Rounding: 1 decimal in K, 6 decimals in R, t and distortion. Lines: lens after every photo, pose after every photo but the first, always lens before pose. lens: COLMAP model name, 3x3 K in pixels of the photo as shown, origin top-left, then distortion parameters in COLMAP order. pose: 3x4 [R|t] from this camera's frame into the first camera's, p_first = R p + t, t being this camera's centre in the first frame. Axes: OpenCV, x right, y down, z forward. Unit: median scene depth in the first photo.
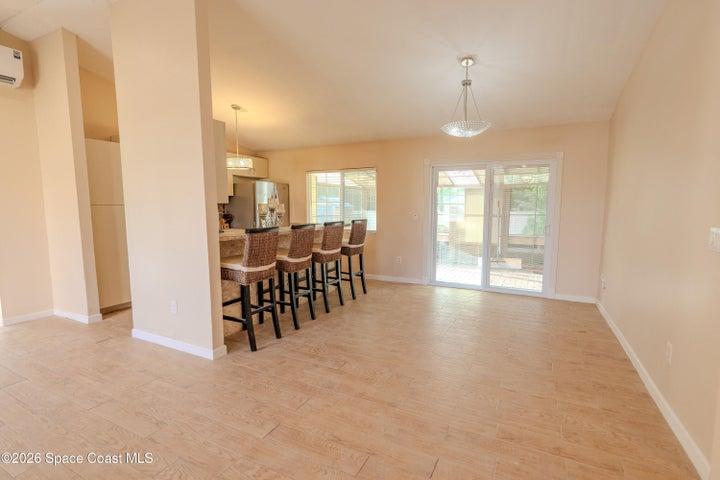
lens RADIAL K [[343.6, 0, 375.9], [0, 343.6, 236.8], [0, 0, 1]] dist [-0.000162, -0.000353]
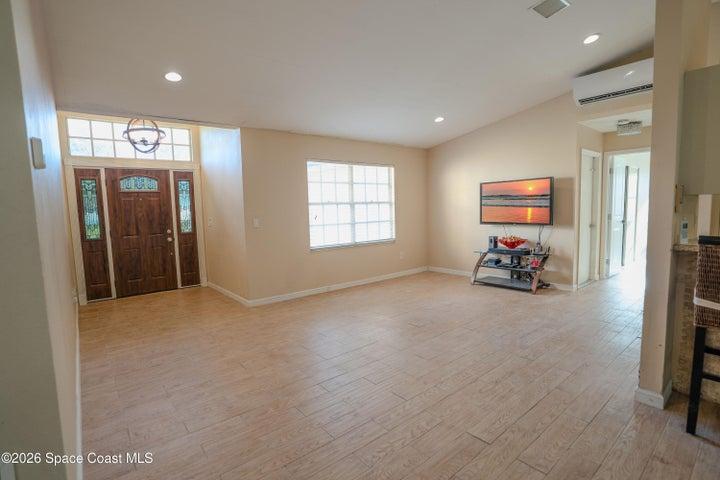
lens RADIAL K [[348.3, 0, 360.0], [0, 348.3, 240.0], [0, 0, 1]] dist [-0.002759, -0.000245]
pose [[-0.405519, 0.094670, -0.909171, 0.487185], [-0.071827, 0.988247, 0.134941, -0.061652], [0.911260, 0.120024, -0.393953, 0.758748]]
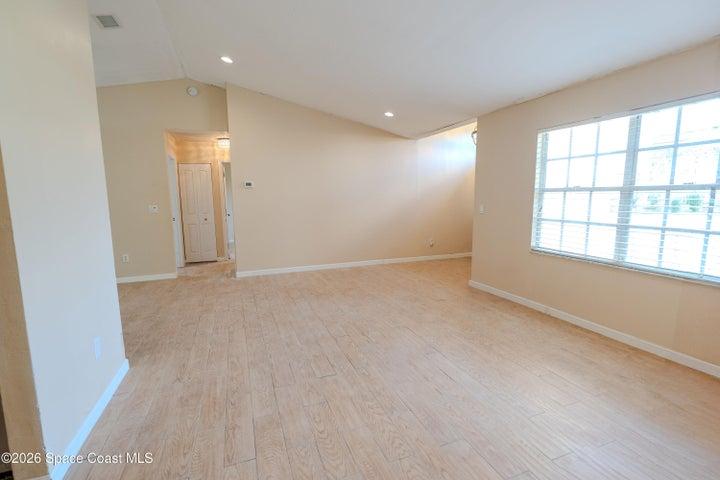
lens RADIAL K [[326.1, 0, 377.2], [0, 326.1, 241.2], [0, 0, 1]] dist [0.000556, 0.000024]
pose [[-0.762077, -0.085314, 0.641841, -1.610253], [0.070595, 0.974424, 0.213342, -0.114078], [-0.643626, 0.207894, -0.736563, 1.230110]]
